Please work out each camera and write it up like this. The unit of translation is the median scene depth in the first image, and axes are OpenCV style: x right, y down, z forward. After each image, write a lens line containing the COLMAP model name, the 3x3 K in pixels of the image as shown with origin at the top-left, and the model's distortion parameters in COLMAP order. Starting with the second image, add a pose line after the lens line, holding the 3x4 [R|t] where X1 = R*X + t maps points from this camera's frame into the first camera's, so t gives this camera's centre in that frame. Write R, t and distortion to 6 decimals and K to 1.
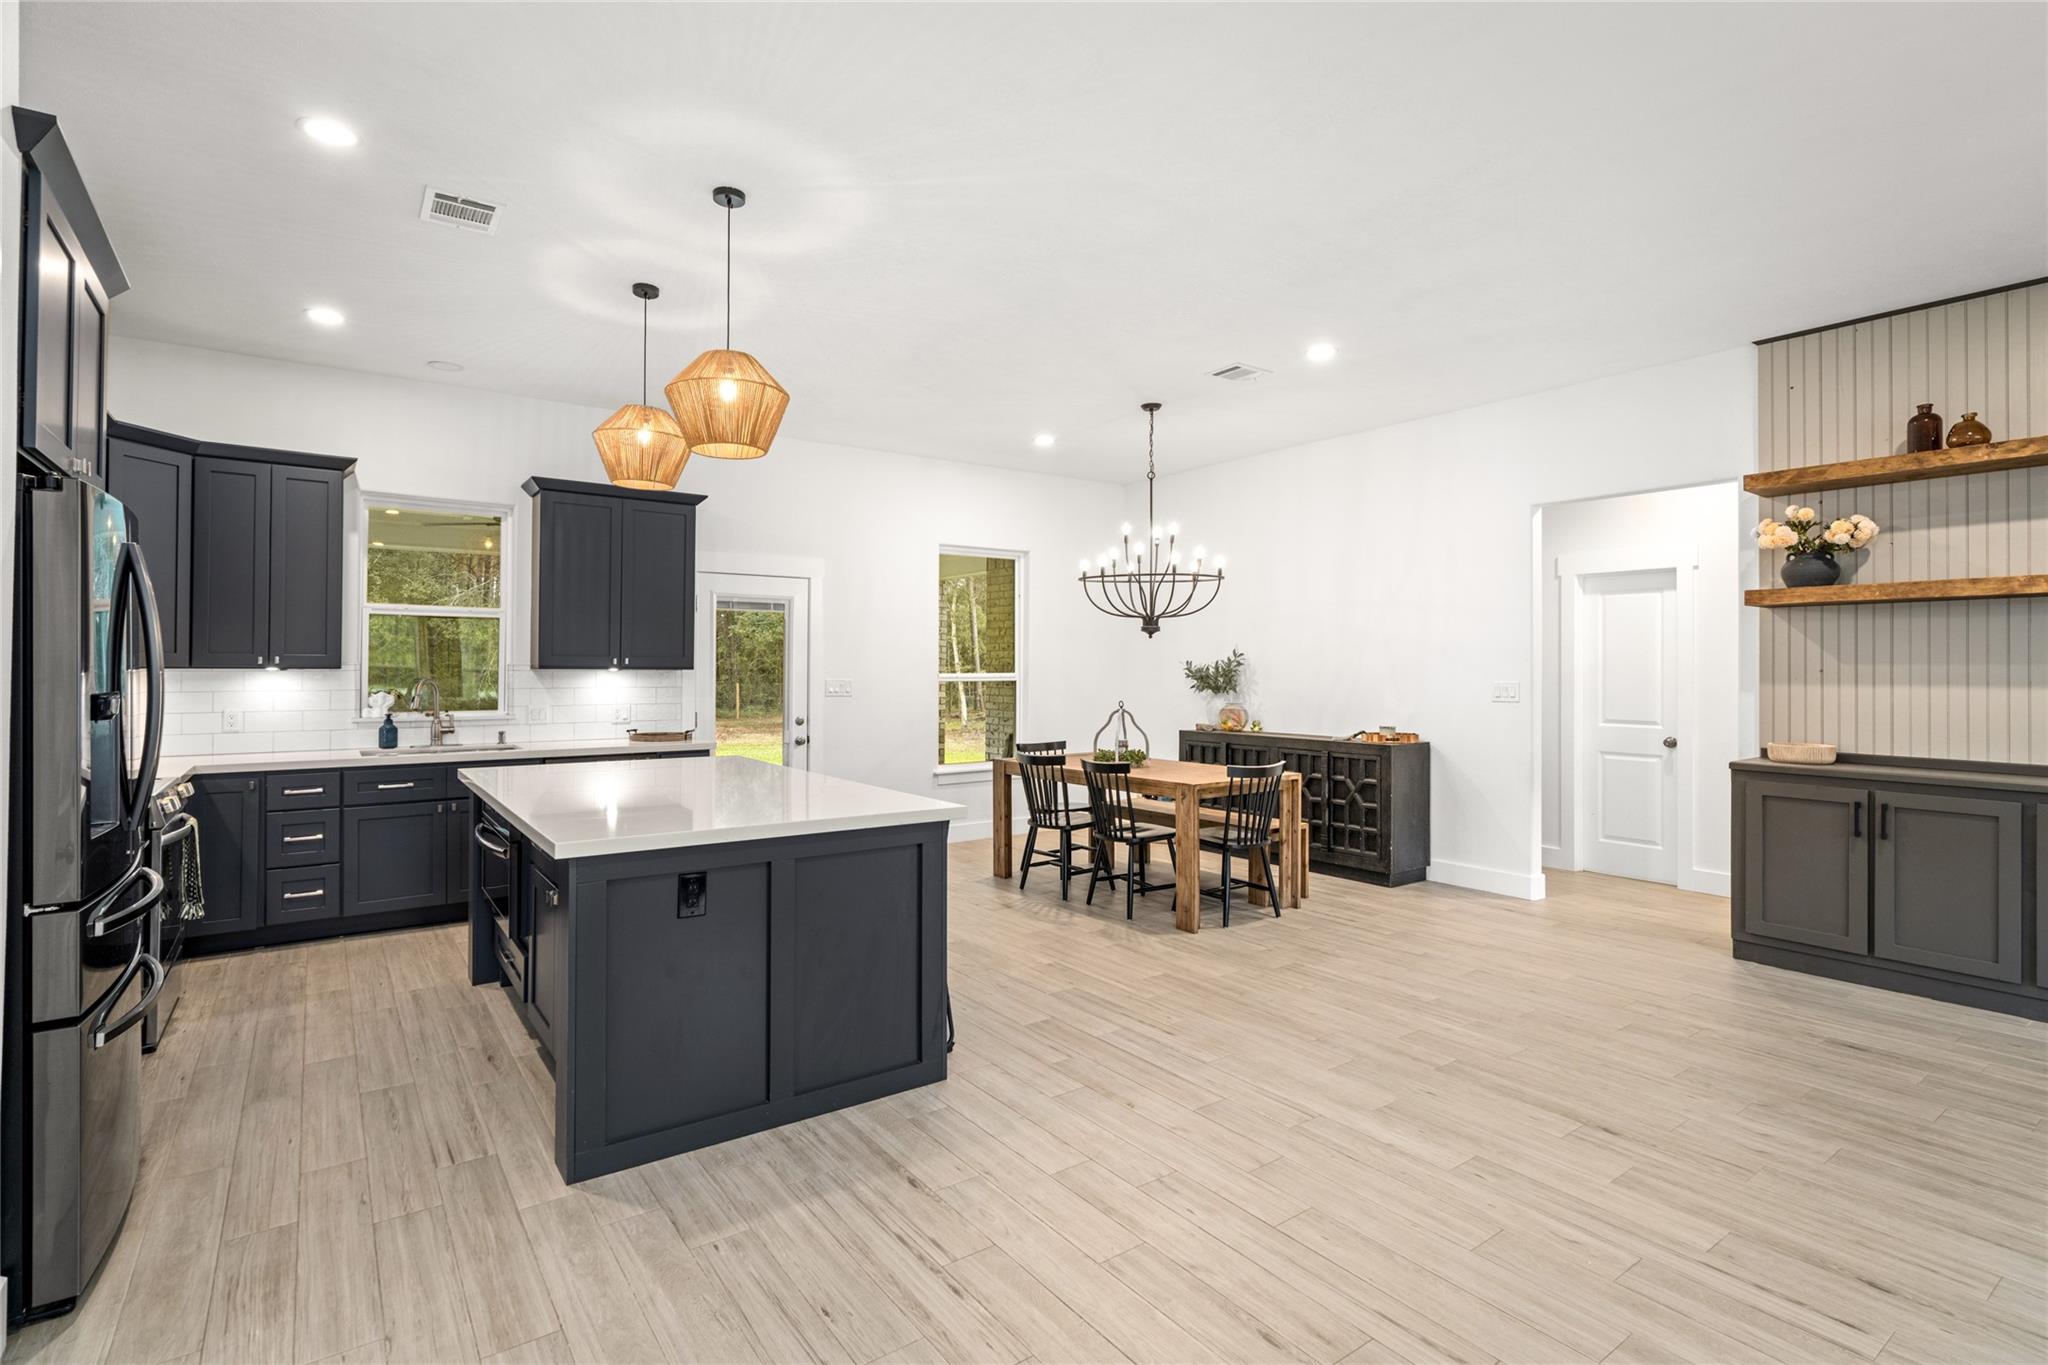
lens RADIAL K [[972.9, 0, 1012.1], [0, 972.9, 668.1], [0, 0, 1]] dist [-0.003356, -0.000205]
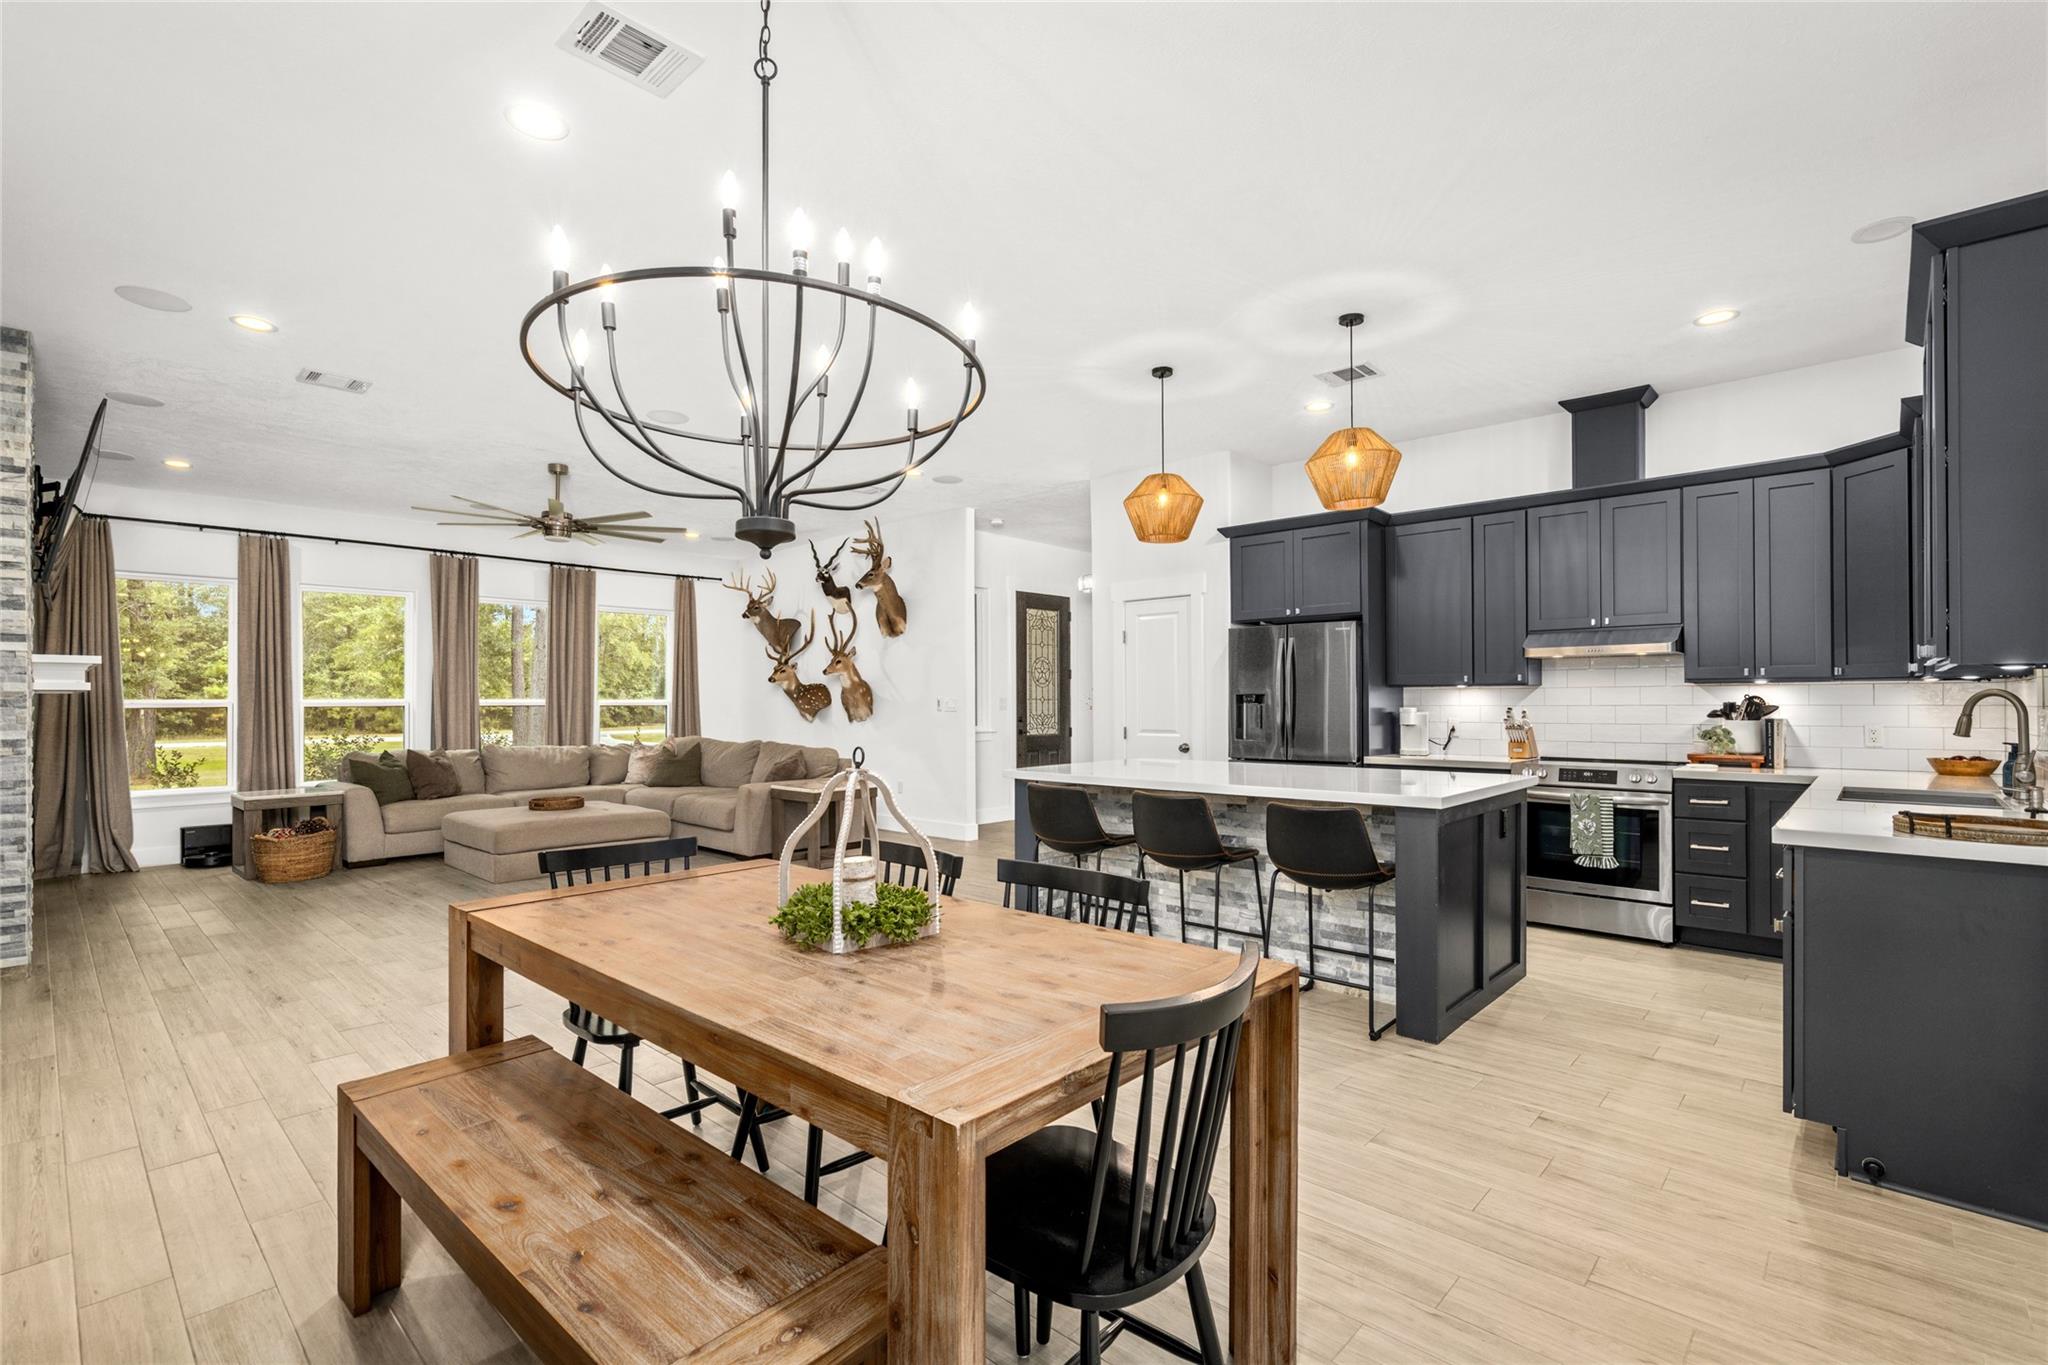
lens RADIAL K [[930.4, 0, 1017.6], [0, 930.4, 693.9], [0, 0, 1]] dist [0.001390, 0.000762]
pose [[-0.980587, -0.002155, -0.196072, 0.166510], [-0.000166, 0.999948, -0.010159, 0.025843], [0.196084, -0.009929, -0.980537, 1.839691]]
